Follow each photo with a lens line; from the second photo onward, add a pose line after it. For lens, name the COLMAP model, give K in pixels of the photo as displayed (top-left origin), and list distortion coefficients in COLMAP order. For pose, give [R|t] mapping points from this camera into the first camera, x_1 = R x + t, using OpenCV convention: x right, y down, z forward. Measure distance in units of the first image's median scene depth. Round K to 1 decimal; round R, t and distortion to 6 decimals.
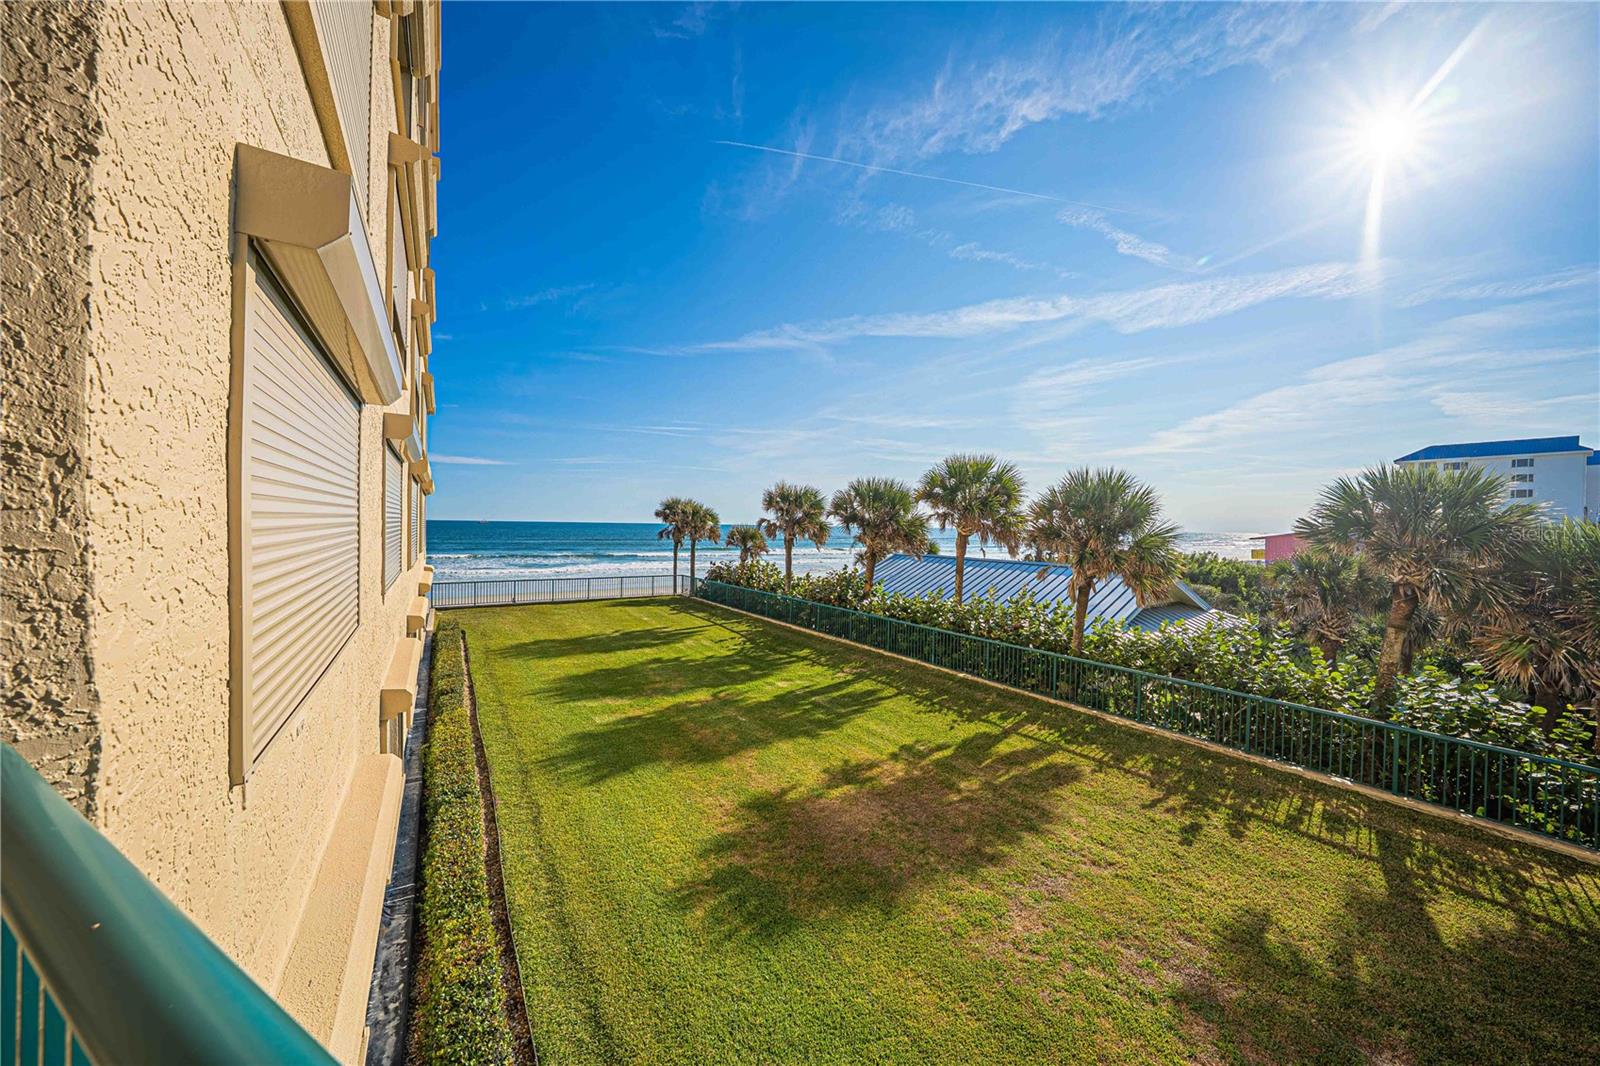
lens RADIAL K [[523.0, 0, 800.0], [0, 523.0, 533.0], [0, 0, 1]] dist [-0.001380, -0.000076]
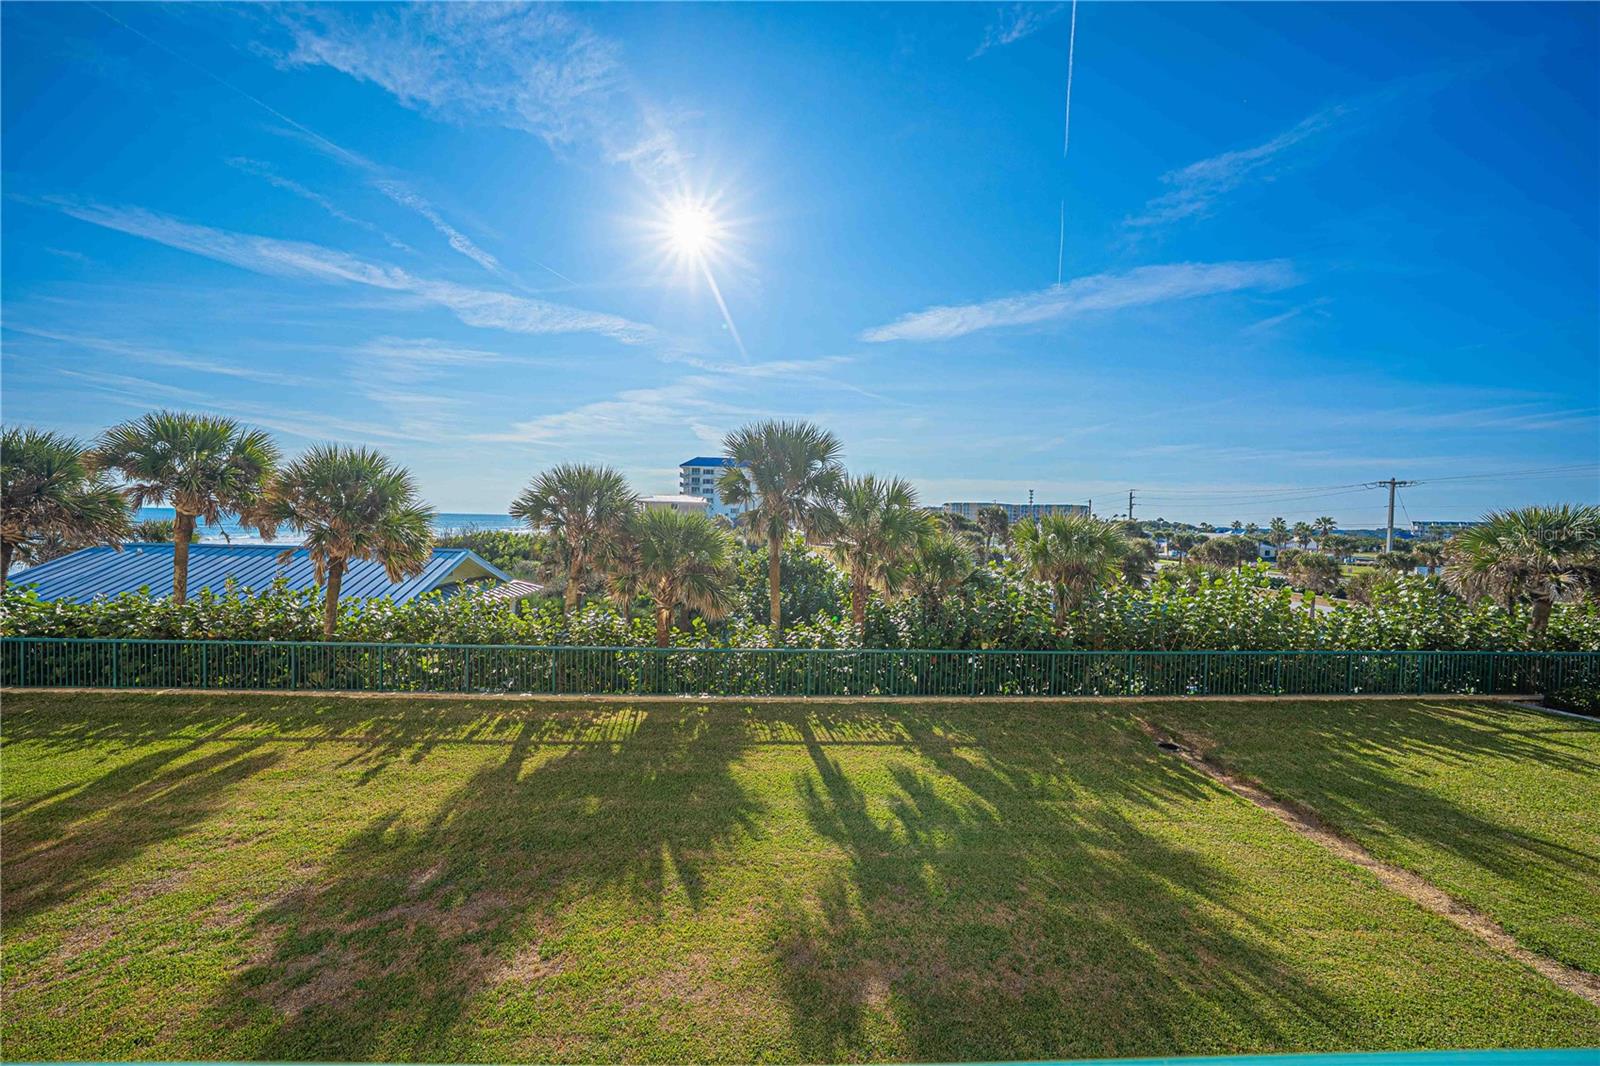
lens RADIAL K [[548.3, 0, 796.0], [0, 548.3, 500.1], [0, 0, 1]] dist [-0.032277, 0.006871]
pose [[0.543948, 0.024182, 0.838771, 0.169092], [0.003196, 0.999518, -0.030889, 0.010095], [-0.839113, 0.019482, 0.543608, -0.281372]]
